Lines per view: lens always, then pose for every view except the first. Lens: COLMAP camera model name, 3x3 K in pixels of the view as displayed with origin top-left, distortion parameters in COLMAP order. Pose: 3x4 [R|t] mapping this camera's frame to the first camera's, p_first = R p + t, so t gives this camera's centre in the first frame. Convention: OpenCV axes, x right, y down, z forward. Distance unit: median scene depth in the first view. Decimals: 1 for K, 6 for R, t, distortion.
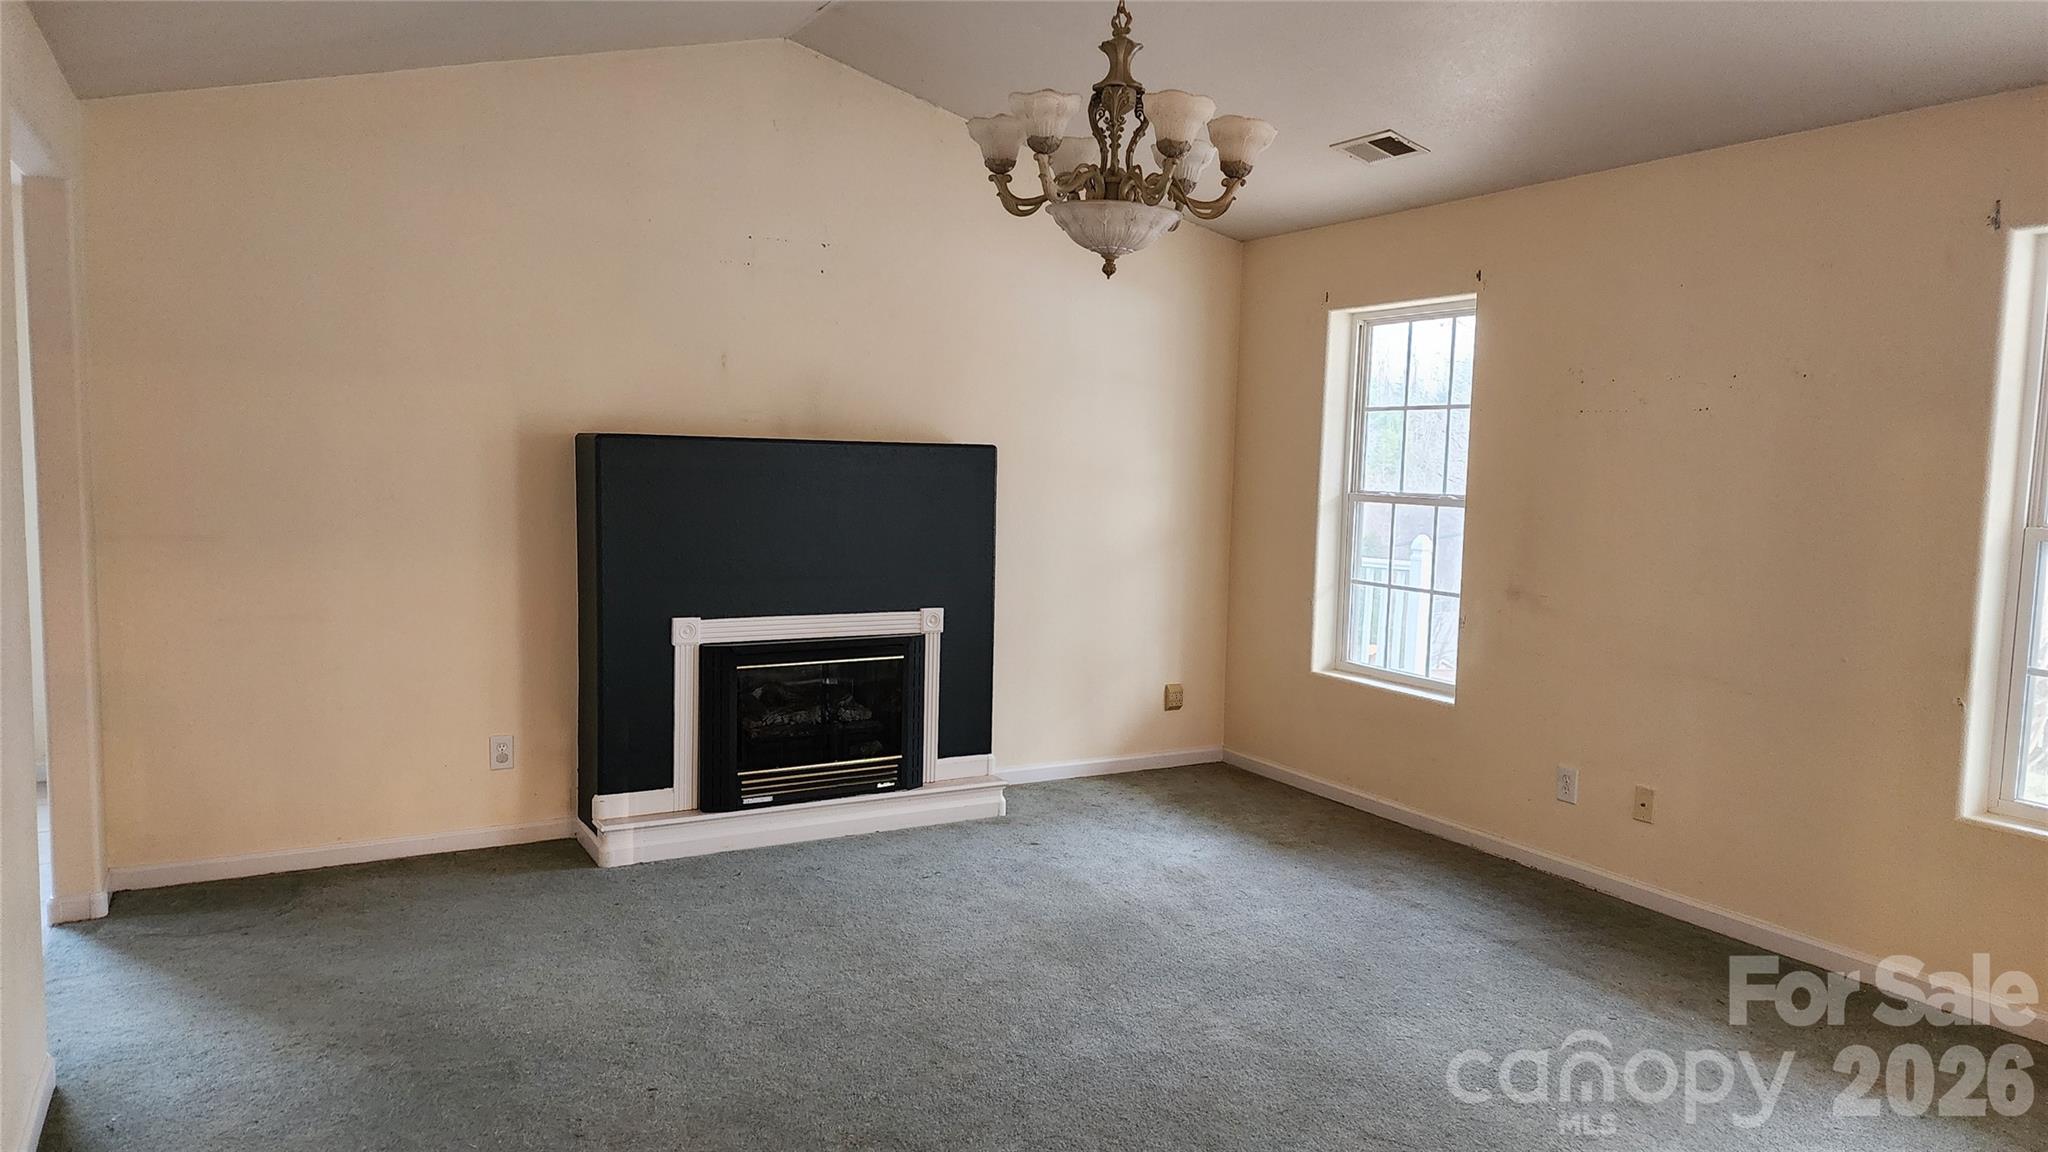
lens RADIAL K [[1376.3, 0, 1022.1], [0, 1376.3, 570.6], [0, 0, 1]] dist [0.056487, -0.000091]
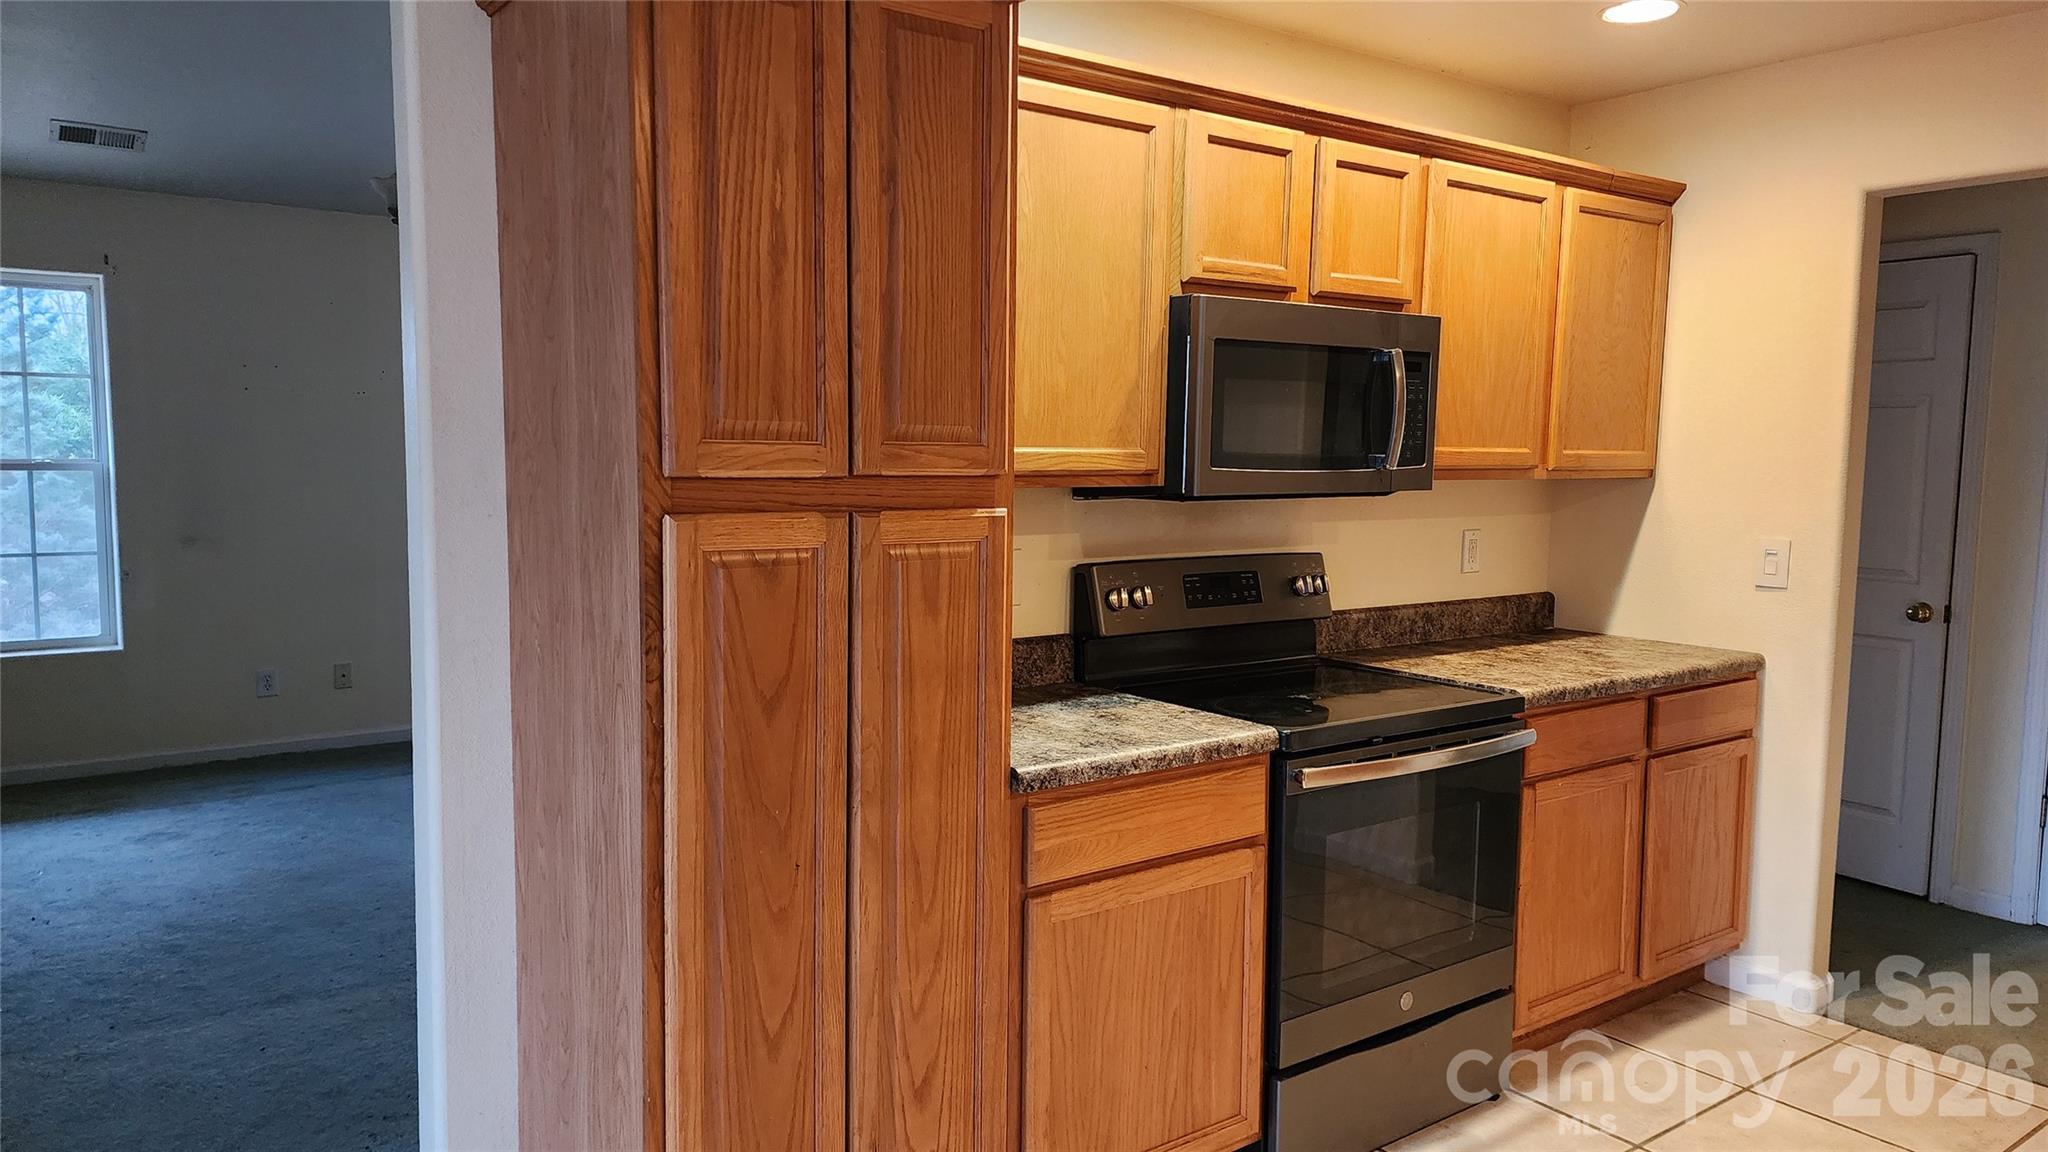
lens RADIAL K [[1376.3, 0, 1022.1], [0, 1376.3, 570.6], [0, 0, 1]] dist [0.056487, -0.000091]
pose [[-0.139143, -0.116494, 0.983396, -0.842533], [0.075324, 0.988934, 0.127808, -0.052980], [-0.987403, 0.091857, -0.128829, 0.414394]]
